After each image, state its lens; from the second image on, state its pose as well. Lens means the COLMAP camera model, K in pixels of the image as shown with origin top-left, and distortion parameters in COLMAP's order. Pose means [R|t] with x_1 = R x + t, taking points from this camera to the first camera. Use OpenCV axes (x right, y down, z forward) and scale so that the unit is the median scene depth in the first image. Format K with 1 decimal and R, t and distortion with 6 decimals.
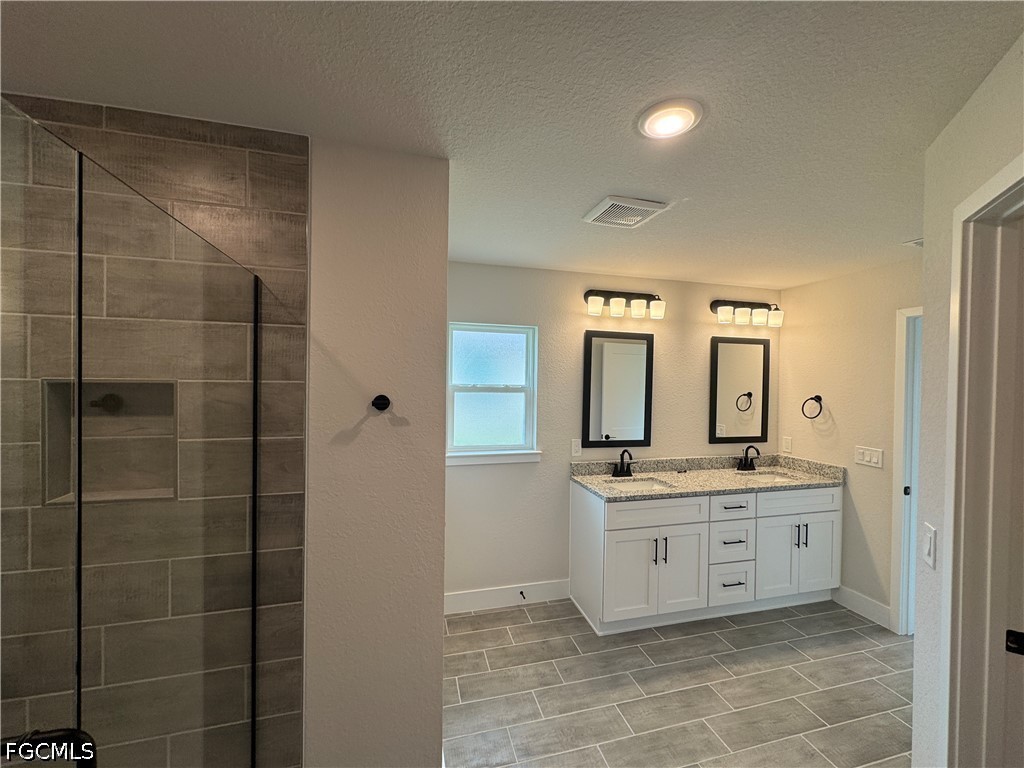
lens RADIAL K [[406.4, 0, 514.7], [0, 406.4, 385.4], [0, 0, 1]] dist [0.000202, 0.000268]
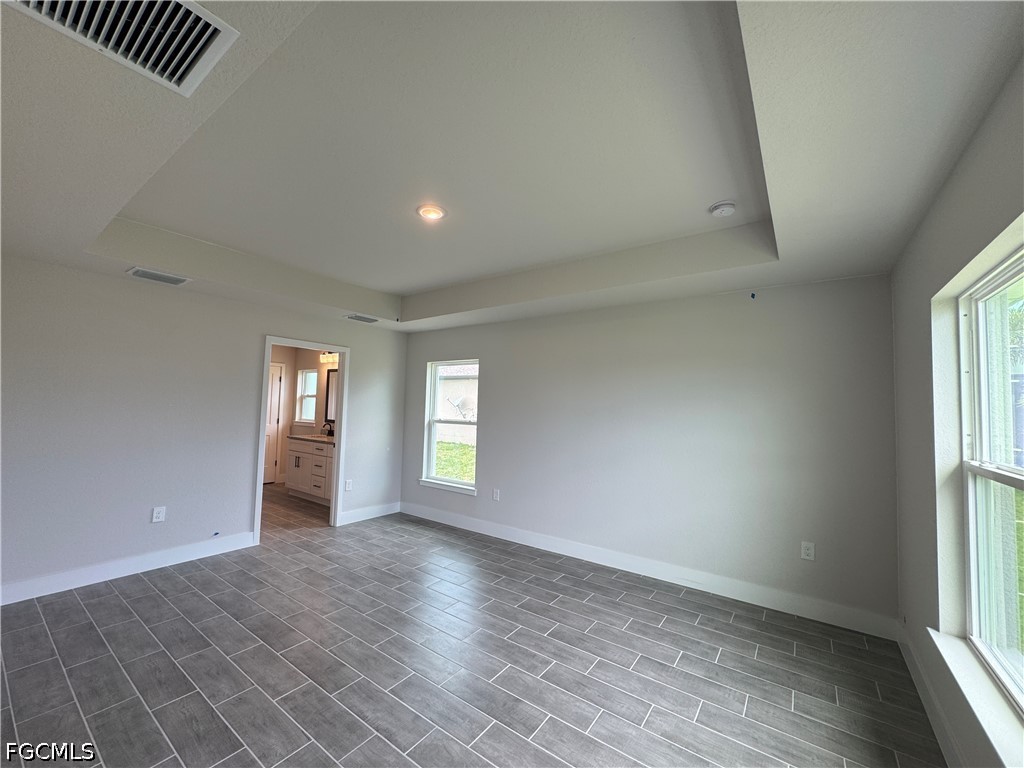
lens RADIAL K [[406.4, 0, 514.7], [0, 406.4, 385.4], [0, 0, 1]] dist [0.000202, 0.000268]
pose [[0.632790, -0.036264, -0.773474, 2.649834], [-0.026491, 0.997304, -0.068431, 0.080697], [0.773870, 0.063793, 0.630123, 0.404256]]
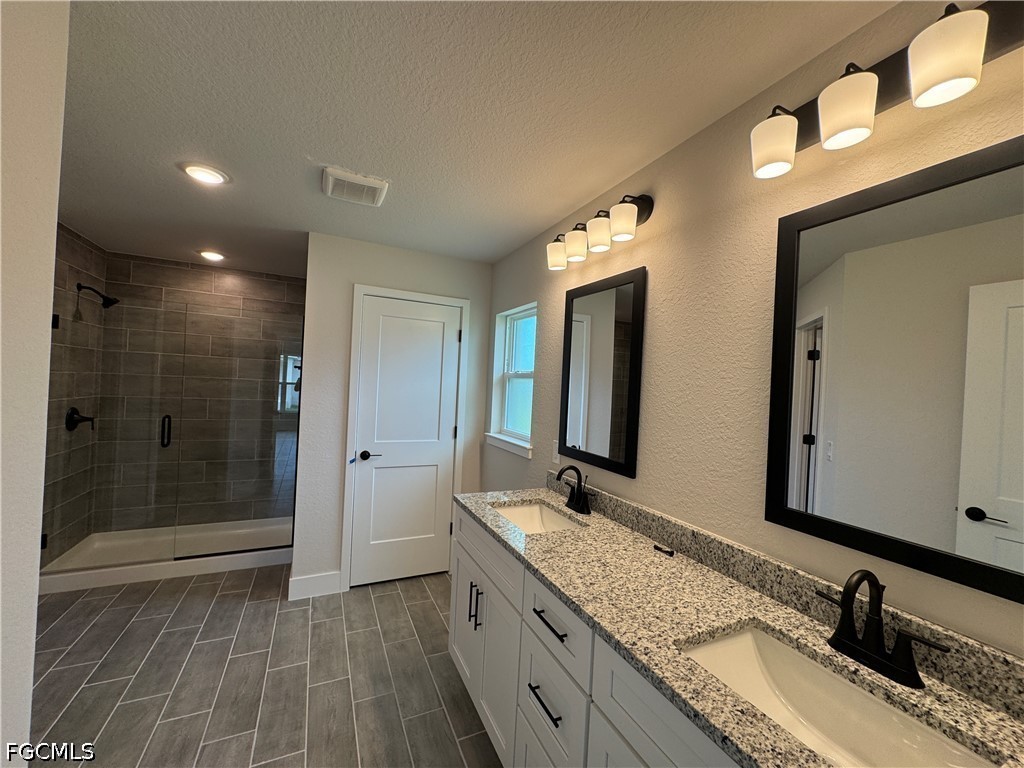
lens RADIAL K [[406.4, 0, 514.7], [0, 406.4, 385.4], [0, 0, 1]] dist [0.000202, 0.000268]
pose [[0.191612, -0.004397, -0.981461, 0.895479], [-0.055622, 0.998334, -0.015332, 0.049418], [0.979893, 0.057529, 0.191048, 0.804655]]
